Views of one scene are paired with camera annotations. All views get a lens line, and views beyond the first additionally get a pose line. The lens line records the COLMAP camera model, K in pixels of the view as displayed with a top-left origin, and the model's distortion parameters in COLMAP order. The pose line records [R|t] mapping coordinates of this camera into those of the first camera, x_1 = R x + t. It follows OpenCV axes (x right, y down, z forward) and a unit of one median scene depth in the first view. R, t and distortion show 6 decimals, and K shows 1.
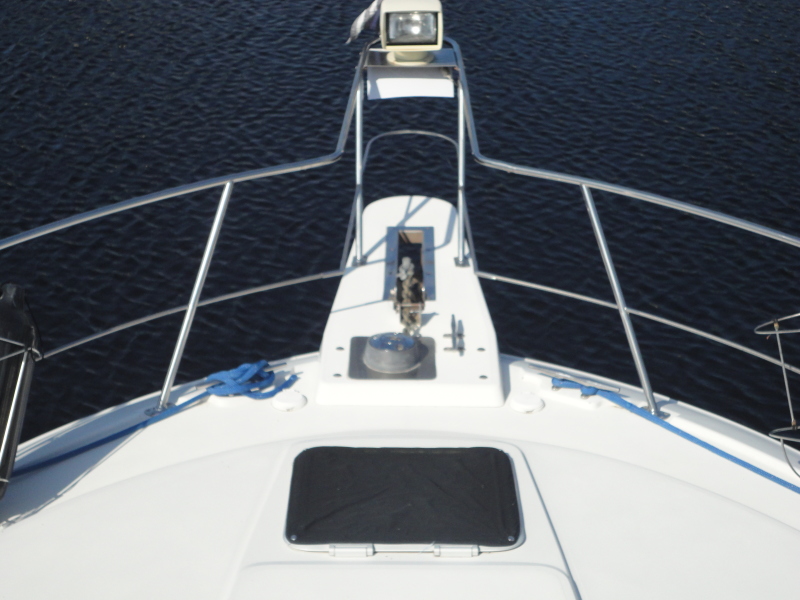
lens RADIAL K [[591.1, 0, 397.9], [0, 591.1, 299.7], [0, 0, 1]] dist [0.070717, 0.000397]
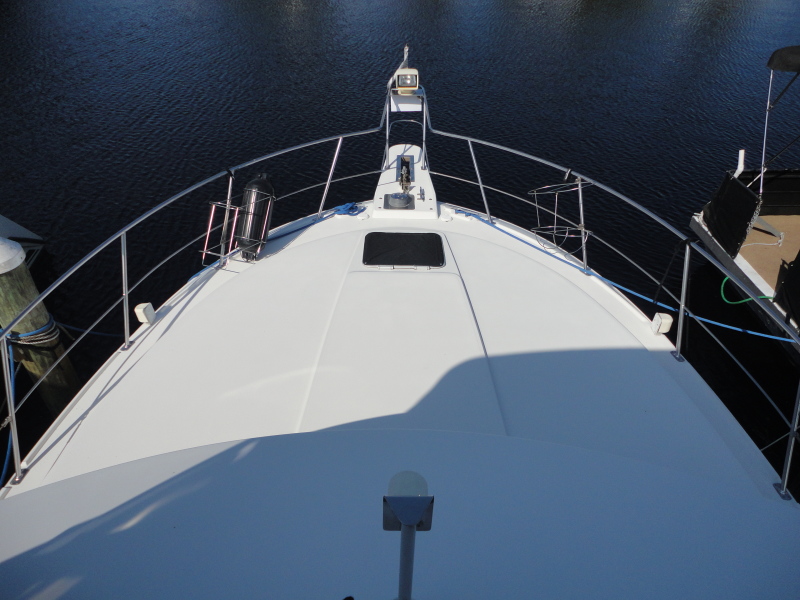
lens RADIAL K [[578.8, 0, 398.3], [0, 578.8, 292.4], [0, 0, 1]] dist [-0.020088, 0.017519]
pose [[0.998458, 0.021219, -0.051291, 0.138228], [-0.008245, 0.970492, 0.240991, -0.149104], [0.054891, -0.240197, 0.969171, -1.790827]]
